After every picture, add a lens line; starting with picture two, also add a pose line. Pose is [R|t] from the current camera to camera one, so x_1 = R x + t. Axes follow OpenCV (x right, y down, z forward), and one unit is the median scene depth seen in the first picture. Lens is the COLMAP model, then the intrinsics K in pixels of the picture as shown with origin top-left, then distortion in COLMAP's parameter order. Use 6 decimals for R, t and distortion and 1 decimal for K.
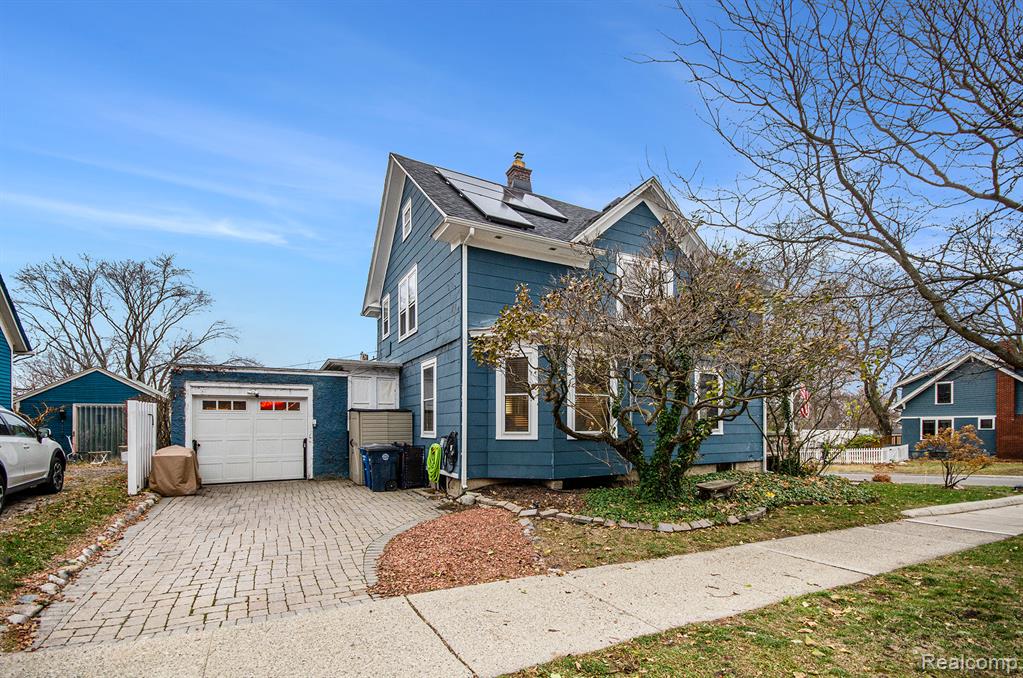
lens RADIAL K [[445.1, 0, 512.8], [0, 445.1, 424.5], [0, 0, 1]] dist [-0.000787, 0.000197]
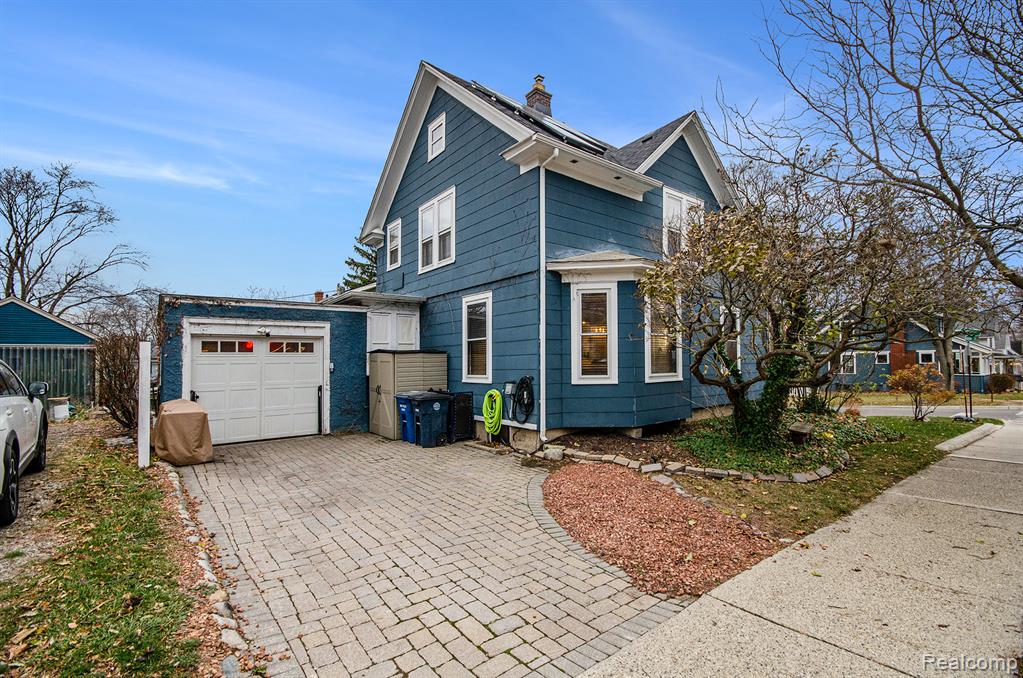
lens RADIAL K [[461.5, 0, 510.2], [0, 461.5, 348.5], [0, 0, 1]] dist [-0.002442, -0.001099]
pose [[0.986752, -0.004034, 0.162184, -0.279558], [0.008819, 0.999547, -0.028790, -0.011562], [-0.161994, 0.029839, 0.986340, 0.092593]]
